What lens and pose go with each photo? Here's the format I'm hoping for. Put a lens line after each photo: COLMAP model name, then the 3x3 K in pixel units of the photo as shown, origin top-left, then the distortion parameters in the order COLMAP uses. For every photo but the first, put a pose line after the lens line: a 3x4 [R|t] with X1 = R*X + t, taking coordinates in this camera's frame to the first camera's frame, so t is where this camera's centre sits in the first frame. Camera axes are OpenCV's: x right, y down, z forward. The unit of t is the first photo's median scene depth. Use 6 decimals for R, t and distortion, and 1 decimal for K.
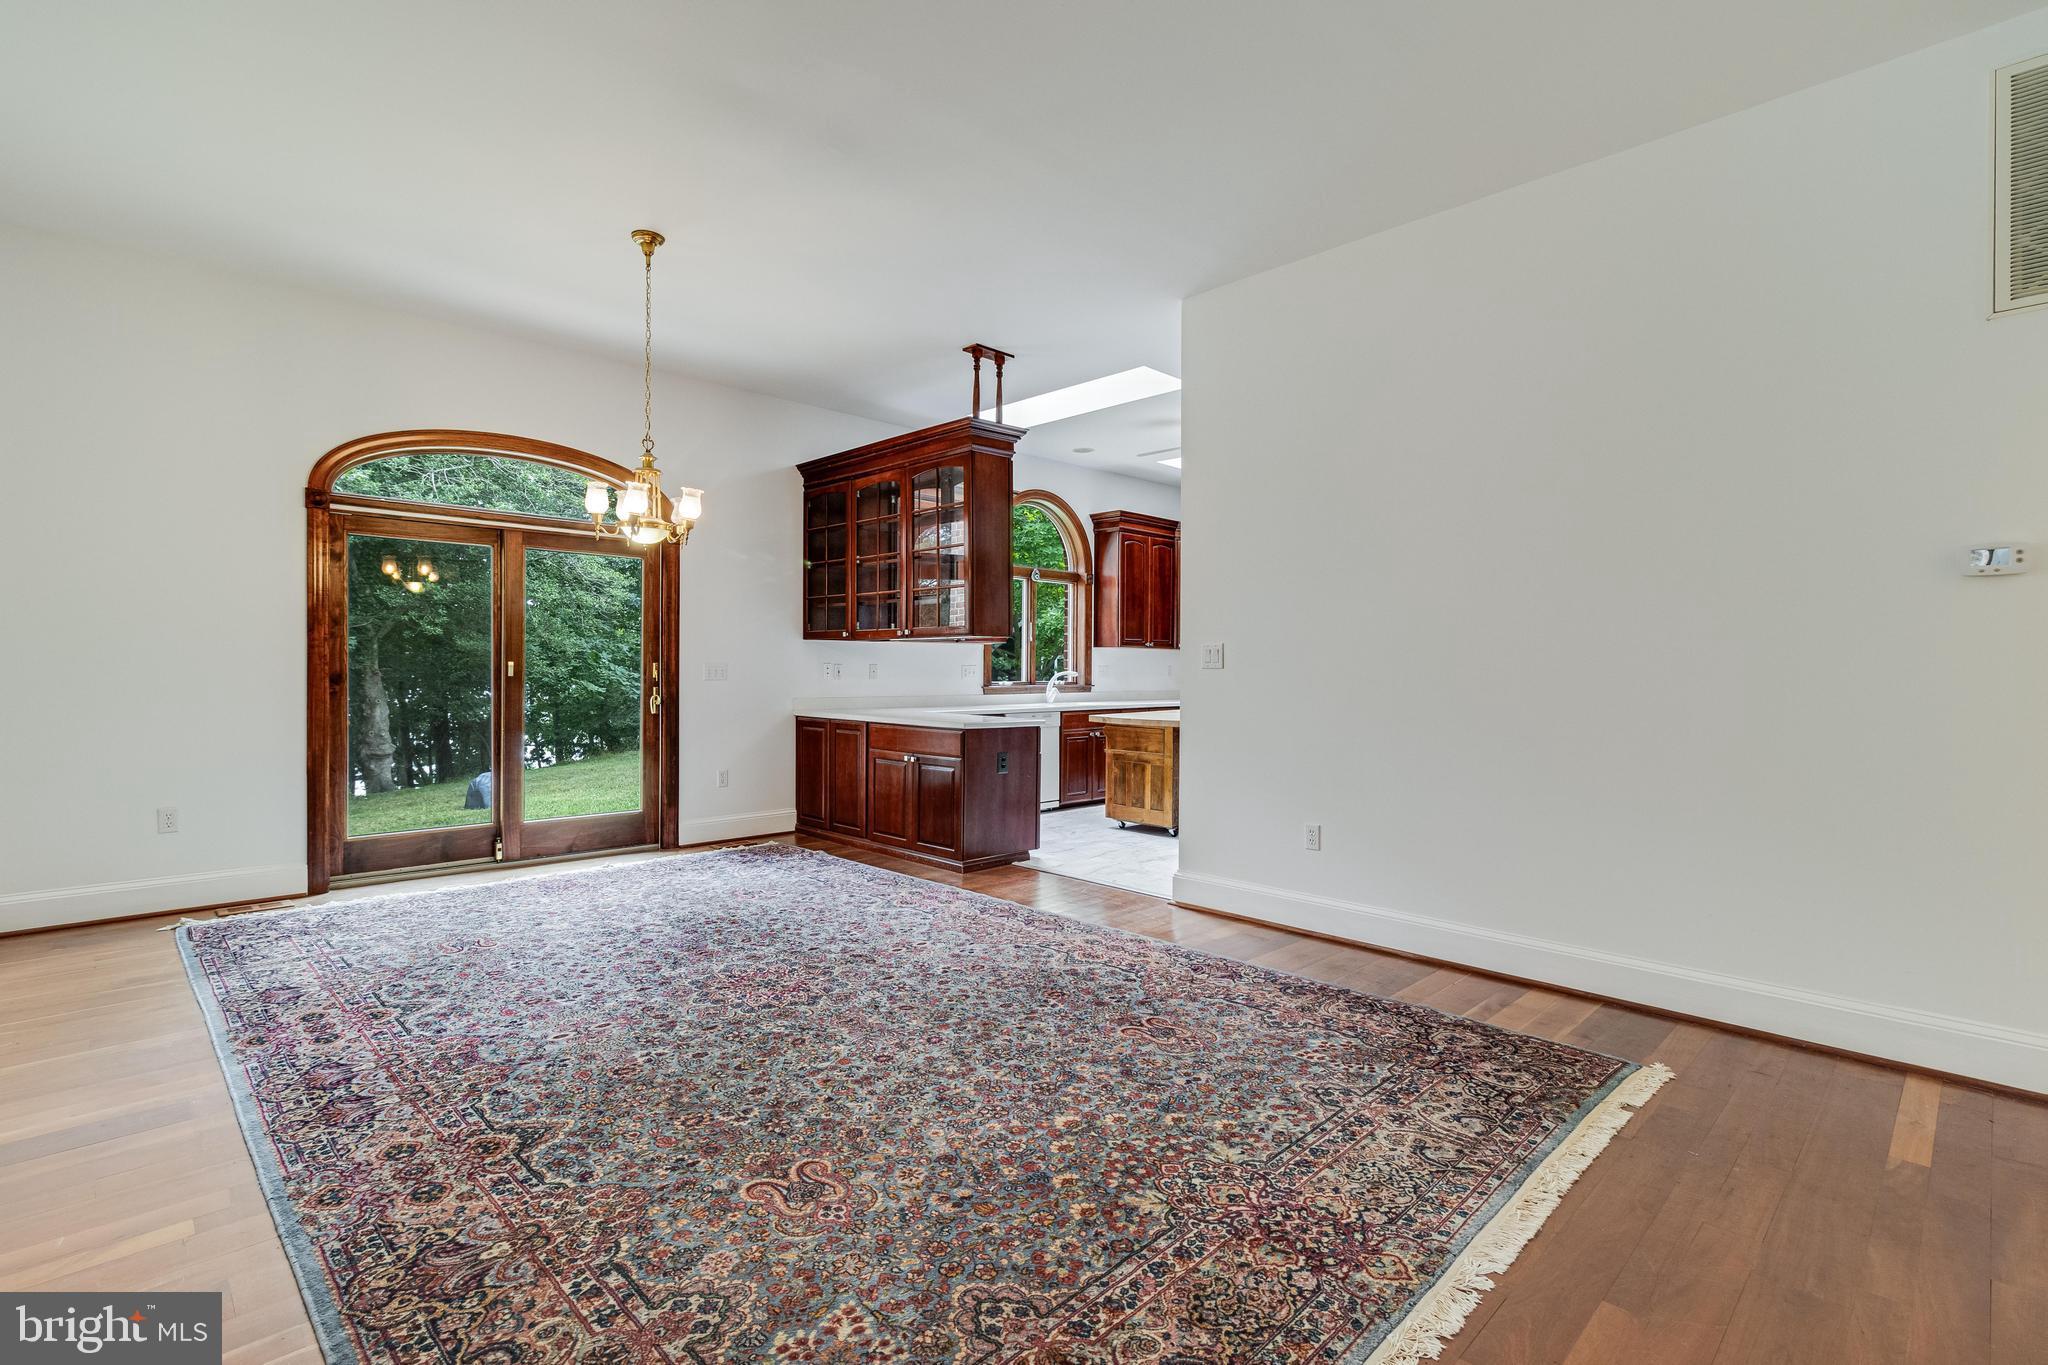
lens RADIAL K [[949.1, 0, 1015.8], [0, 949.1, 678.9], [0, 0, 1]] dist [-0.000483, 0.000096]
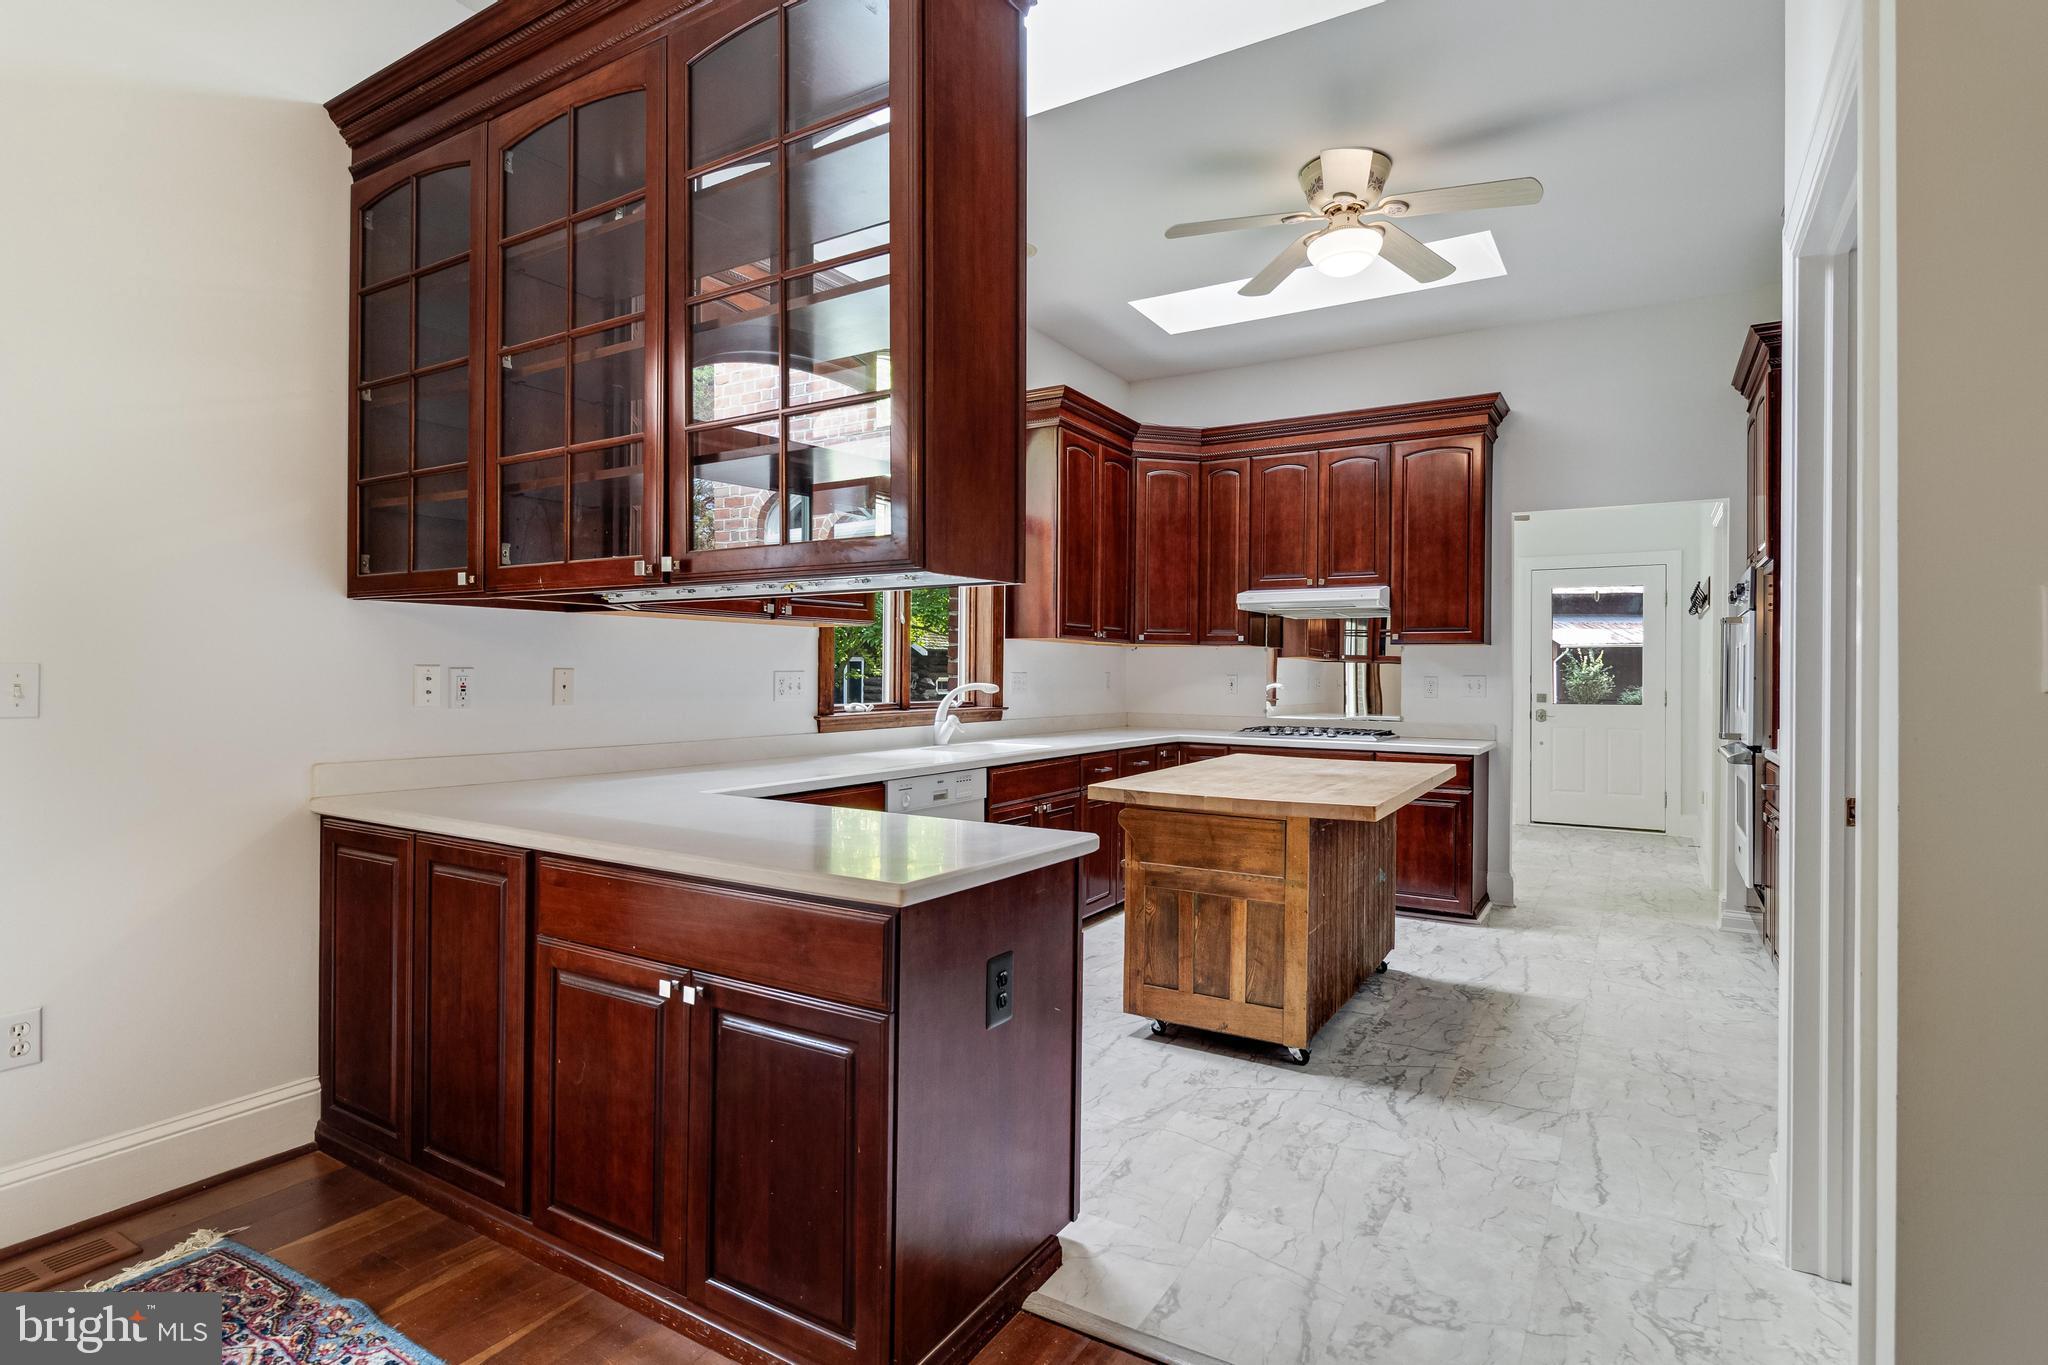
lens RADIAL K [[1032.0, 0, 1024.0], [0, 1032.0, 674.7], [0, 0, 1]] dist [0.012190, -0.000322]
pose [[0.969180, 0.001433, 0.246351, -0.073548], [0.000915, 0.999955, -0.009417, -0.009111], [-0.246354, 0.009353, 0.969135, 0.560047]]
